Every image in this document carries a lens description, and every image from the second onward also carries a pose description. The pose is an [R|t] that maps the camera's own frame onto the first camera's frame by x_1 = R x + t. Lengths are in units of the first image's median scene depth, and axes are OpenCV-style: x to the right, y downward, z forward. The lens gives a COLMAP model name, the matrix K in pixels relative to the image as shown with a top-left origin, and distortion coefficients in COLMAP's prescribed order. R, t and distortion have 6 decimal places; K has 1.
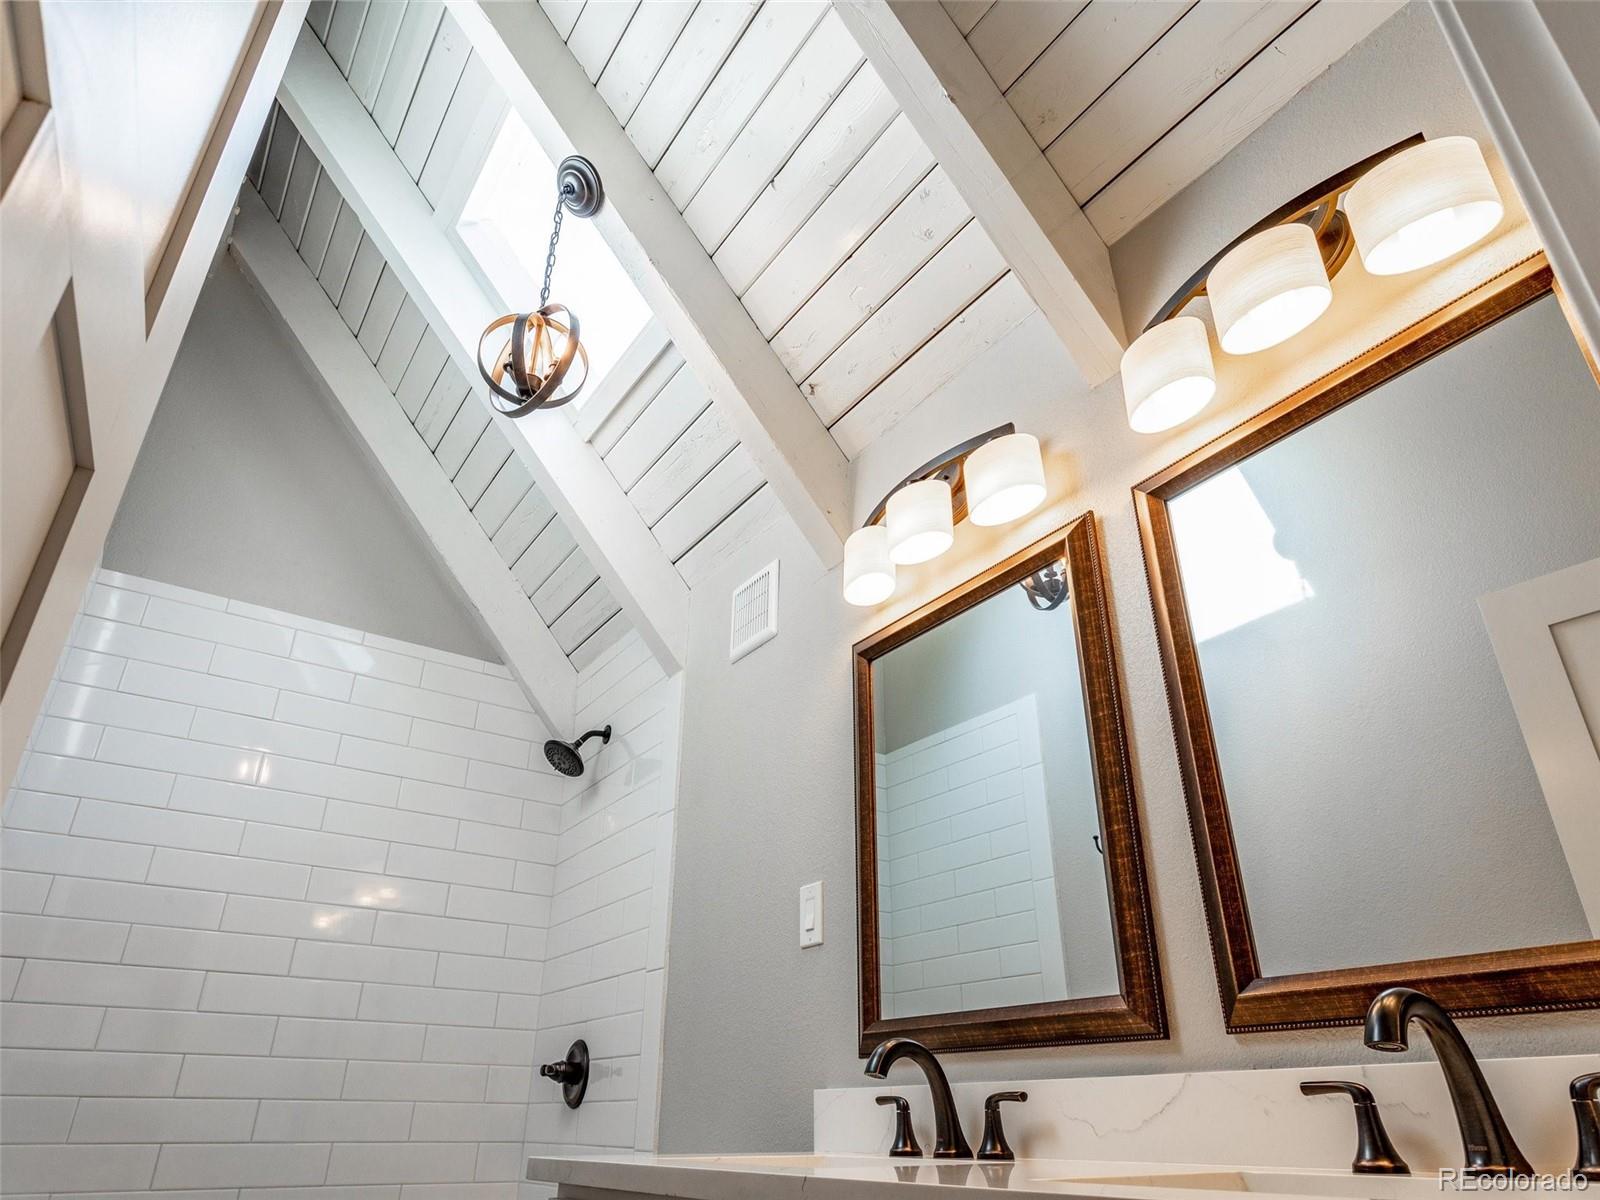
lens RADIAL K [[995.7, 0, 805.5], [0, 995.7, 607.3], [0, 0, 1]] dist [-0.002087, 0.002339]
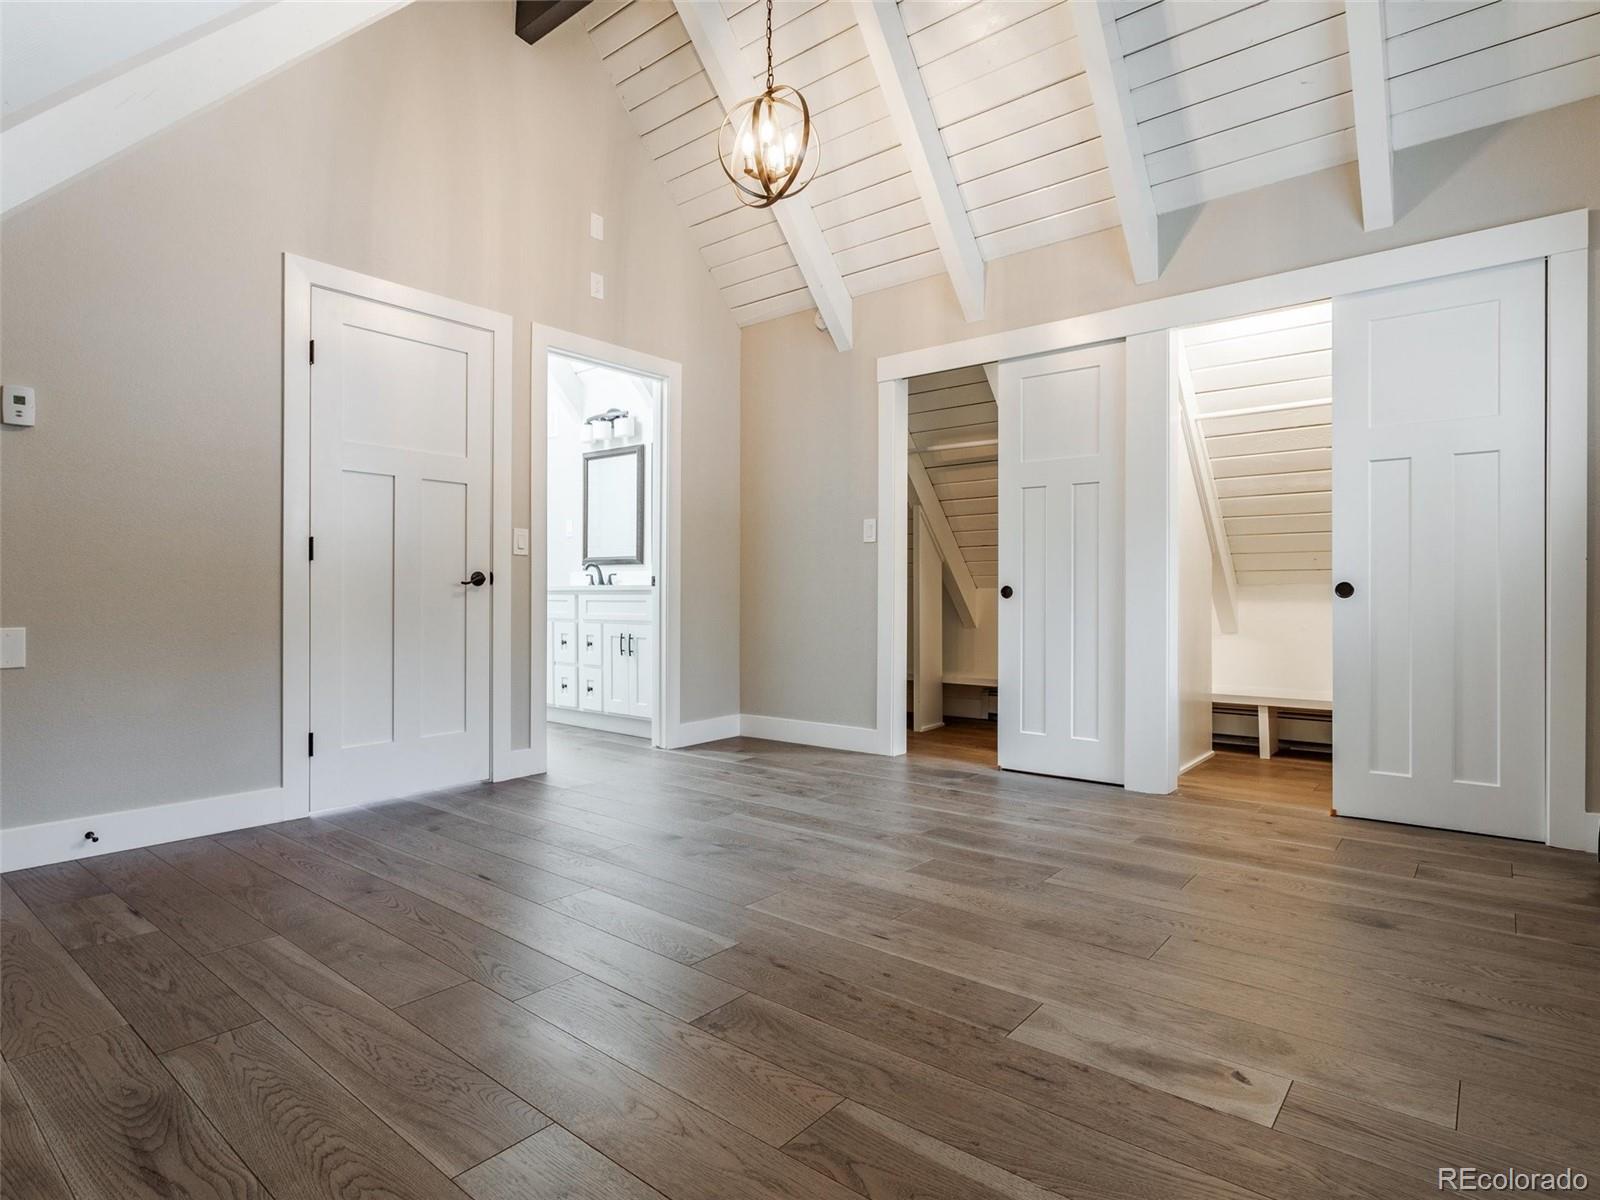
lens RADIAL K [[846.1, 0, 797.5], [0, 846.1, 602.2], [0, 0, 1]] dist [0.003004, -0.001105]
pose [[0.960476, -0.007047, 0.278272, -0.060887], [-0.124732, 0.882805, 0.452876, -1.023113], [-0.248851, -0.469686, 0.847035, -2.080432]]
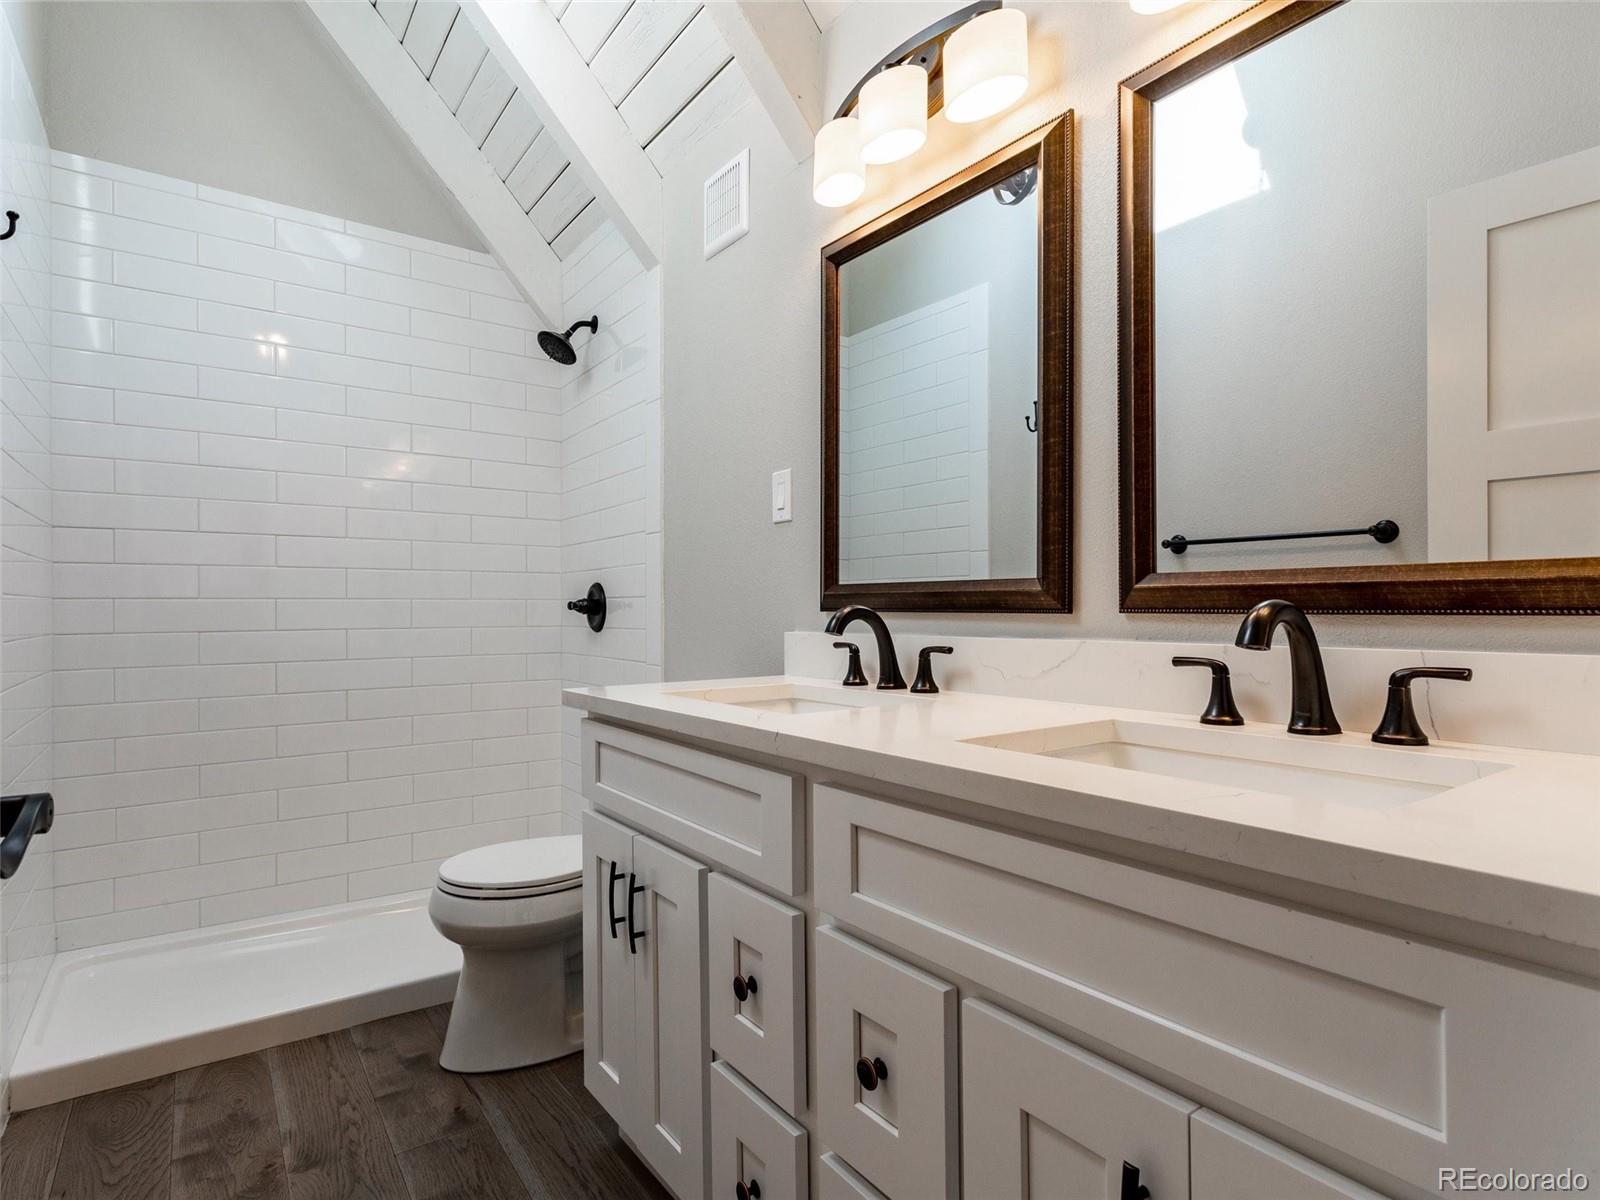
lens RADIAL K [[846.1, 0, 798.2], [0, 846.1, 602.7], [0, 0, 1]] dist [0.003004, -0.001105]
pose [[0.999718, -0.004449, 0.023336, 0.001072], [-0.006599, 0.891652, 0.452673, -0.034681], [-0.022821, -0.452699, 0.891371, 0.052219]]
